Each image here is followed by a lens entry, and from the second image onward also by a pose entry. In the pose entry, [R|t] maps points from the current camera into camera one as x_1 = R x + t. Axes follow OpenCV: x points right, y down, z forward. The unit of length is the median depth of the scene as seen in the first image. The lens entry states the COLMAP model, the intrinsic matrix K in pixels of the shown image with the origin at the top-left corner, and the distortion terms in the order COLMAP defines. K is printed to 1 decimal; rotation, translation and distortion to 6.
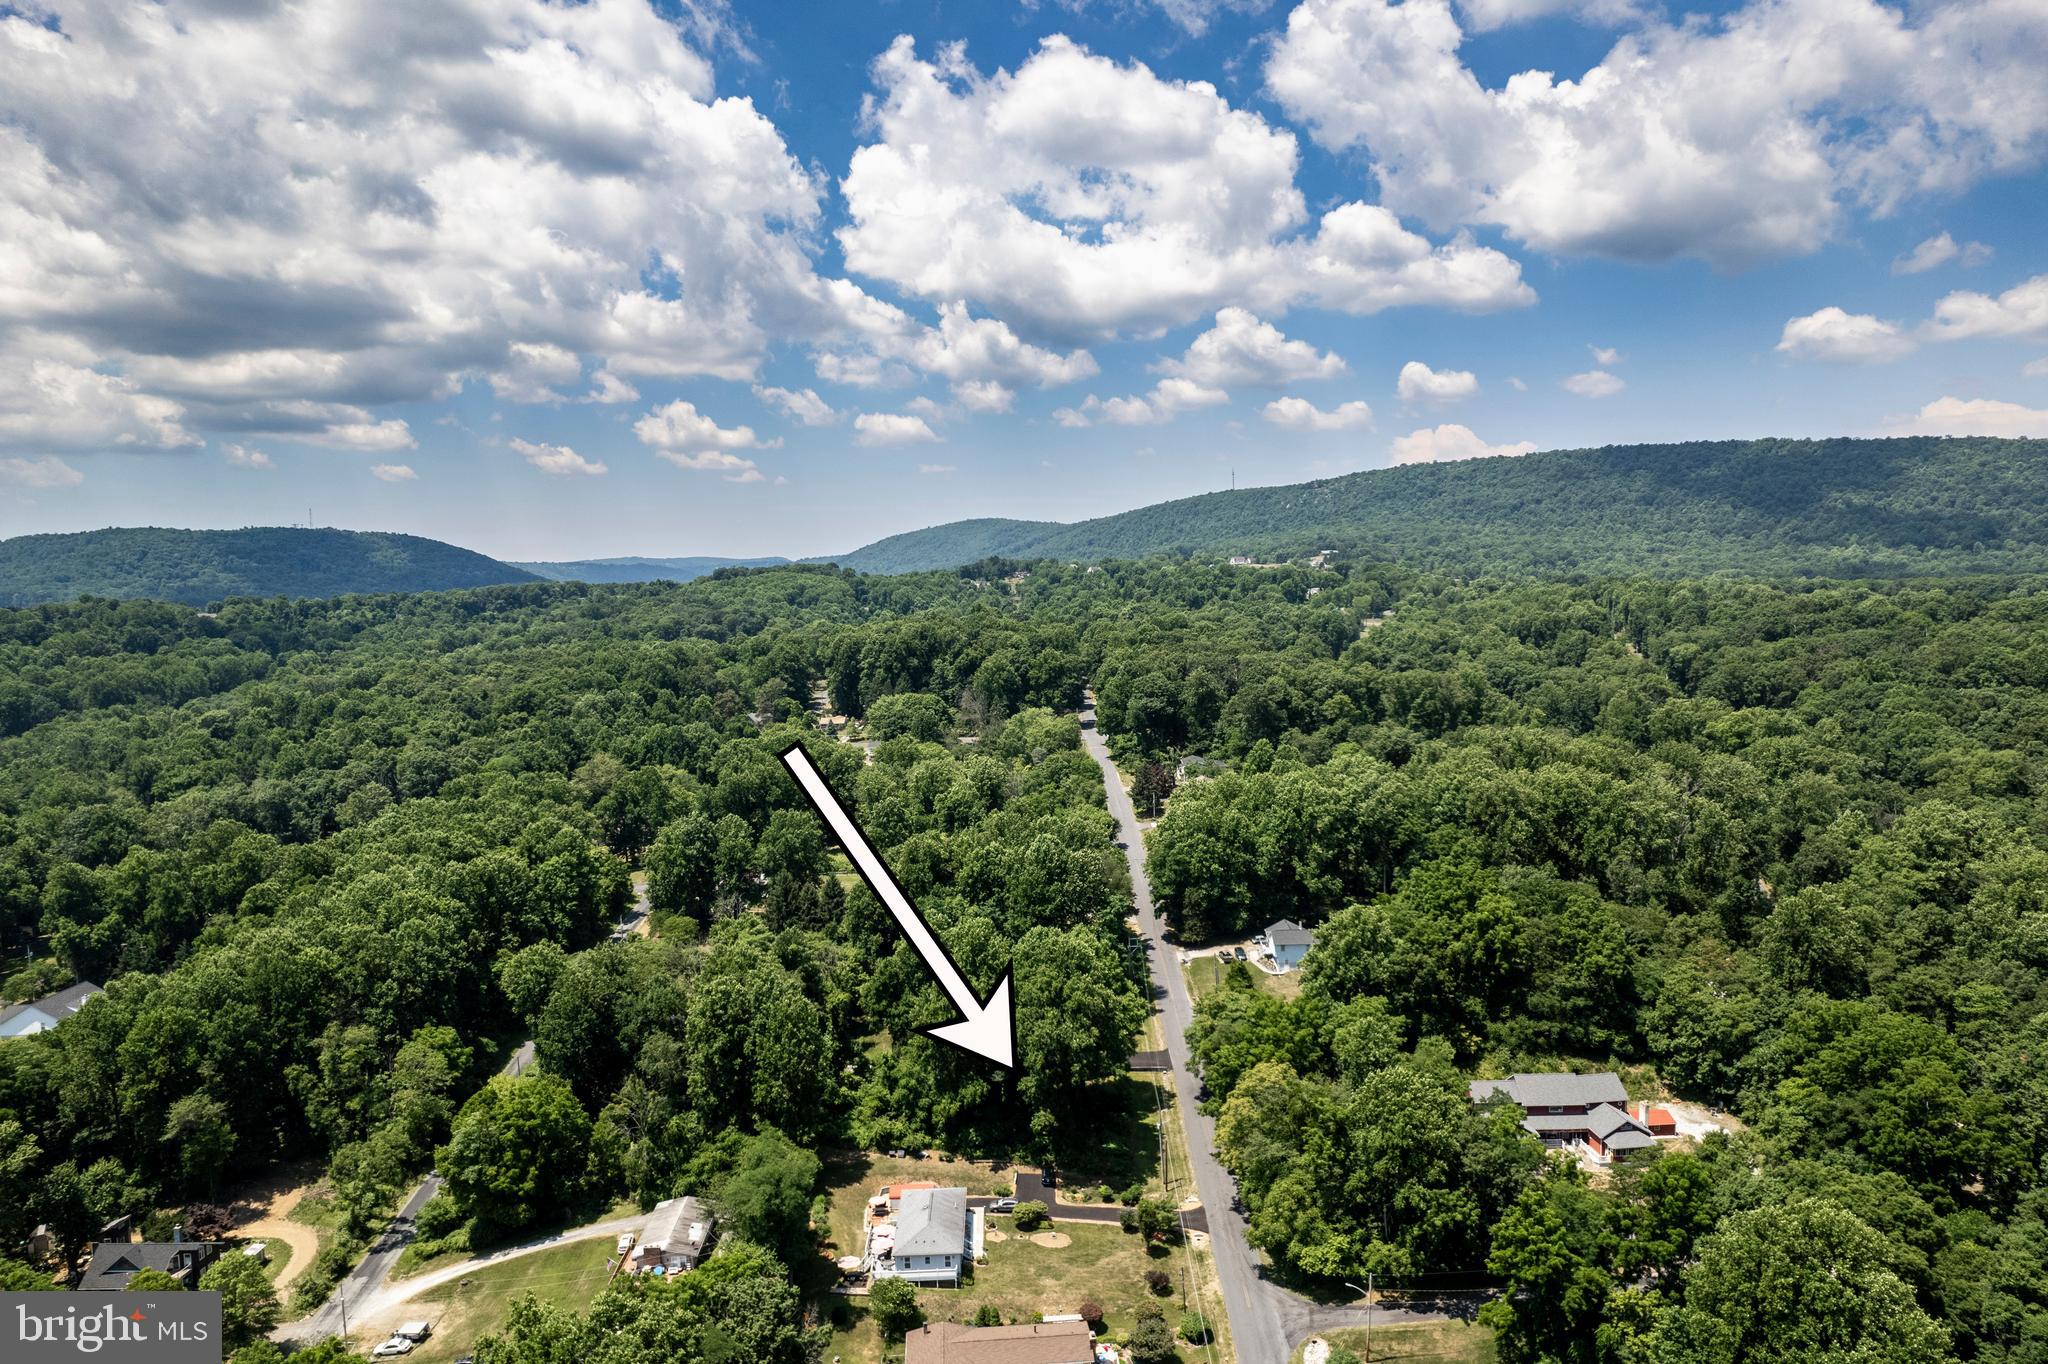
lens RADIAL K [[1384.1, 0, 1065.5], [0, 1384.1, 684.4], [0, 0, 1]] dist [-0.085060, 0.090092]
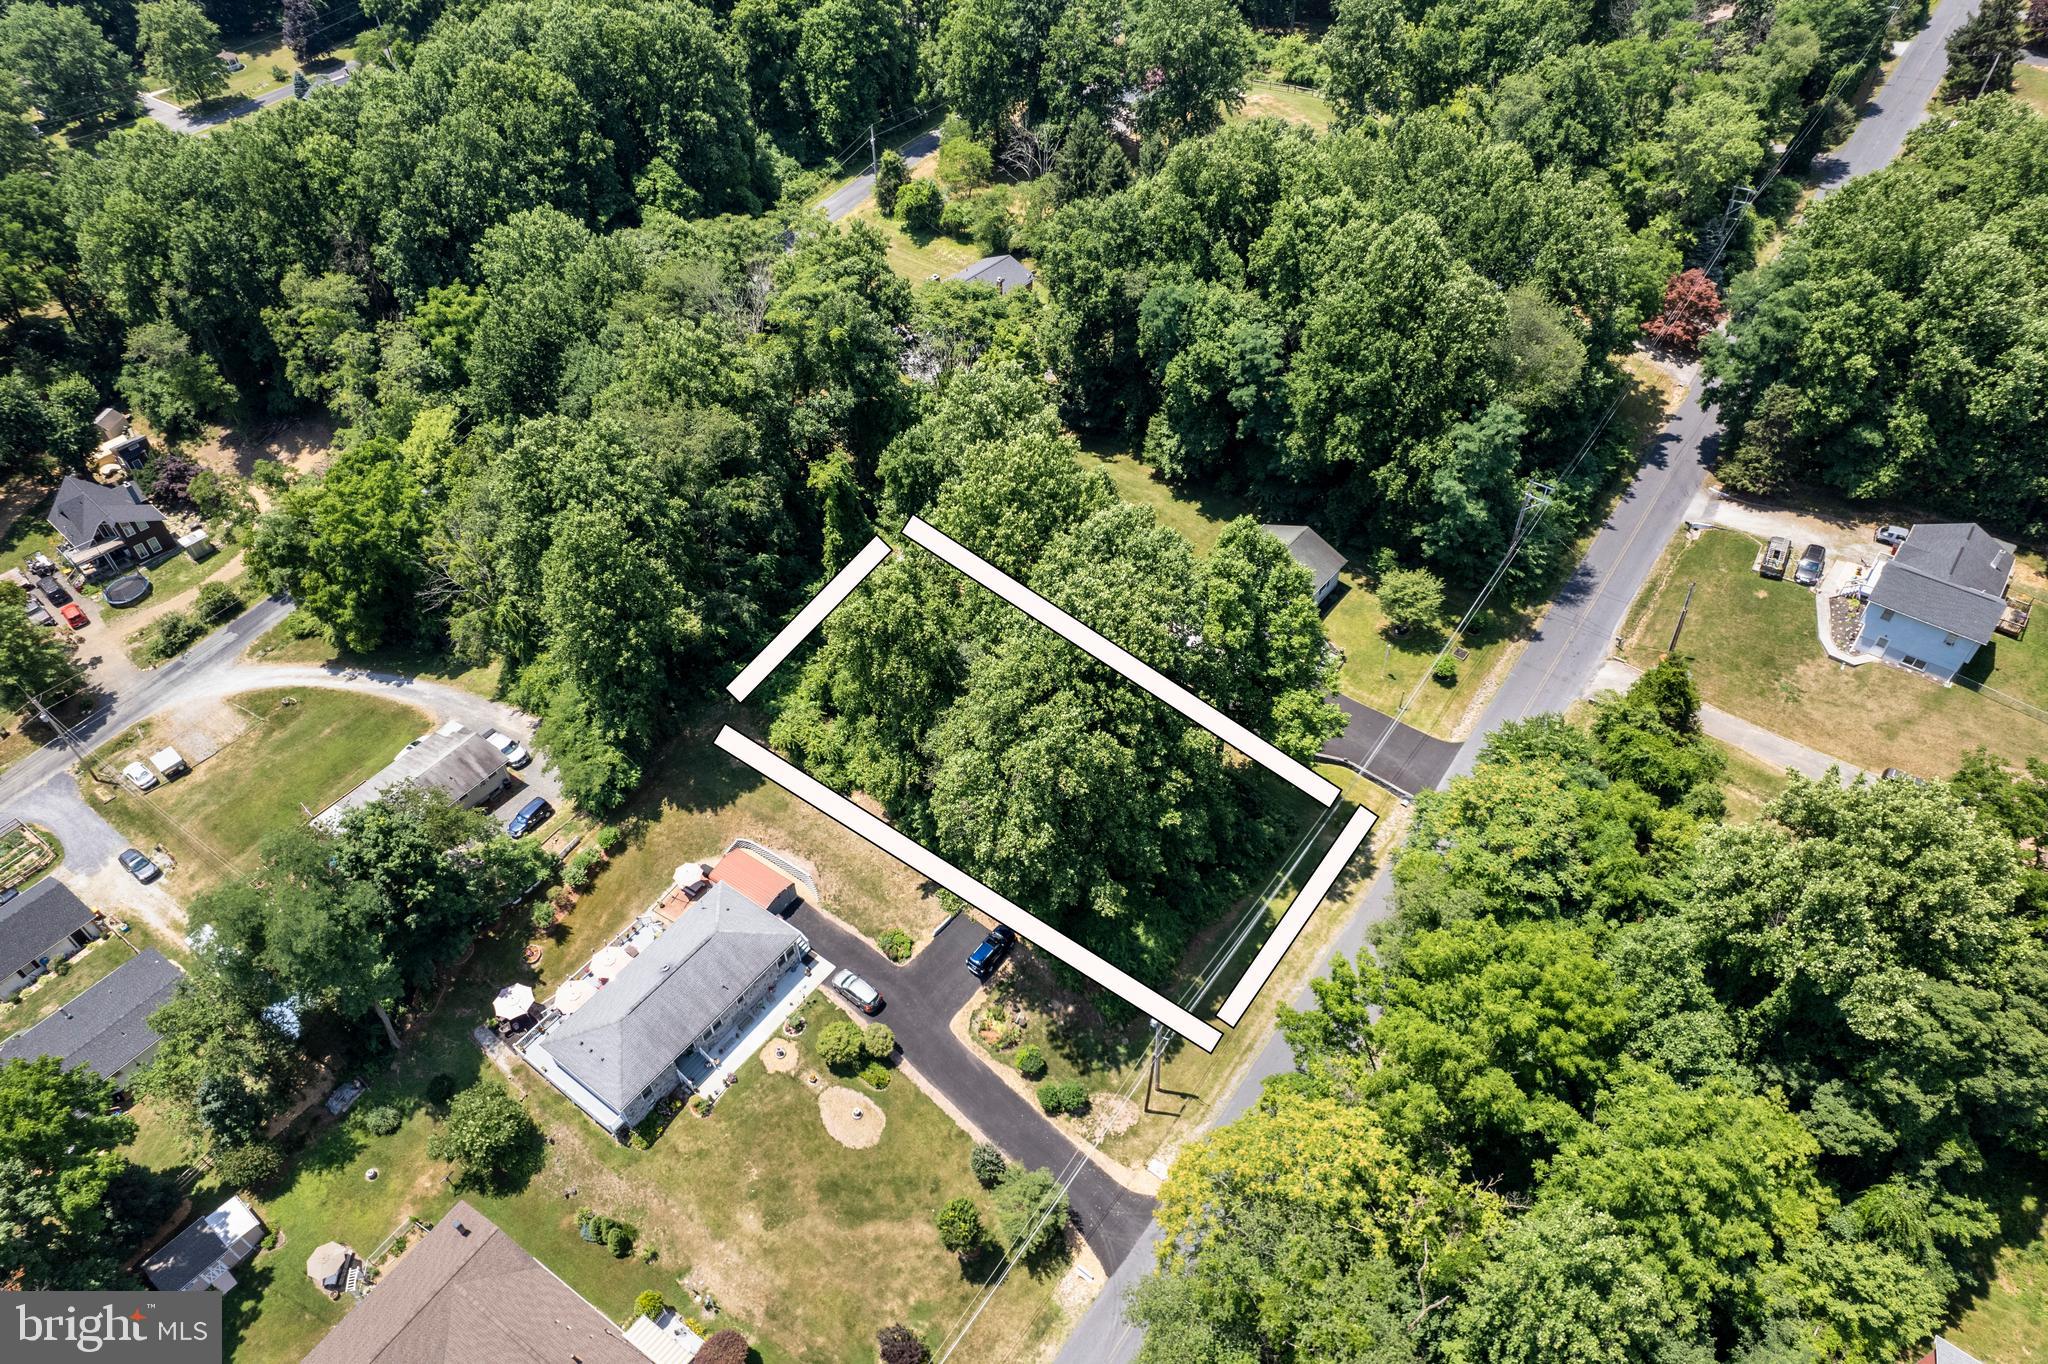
lens RADIAL K [[1348.0, 0, 1025.3], [0, 1348.0, 687.1], [0, 0, 1]] dist [-0.080461, 0.079290]
pose [[0.777354, 0.442844, -0.446779, 0.173265], [-0.055106, 0.755435, 0.652902, -0.060978], [0.626646, -0.482916, 0.611643, 0.679806]]
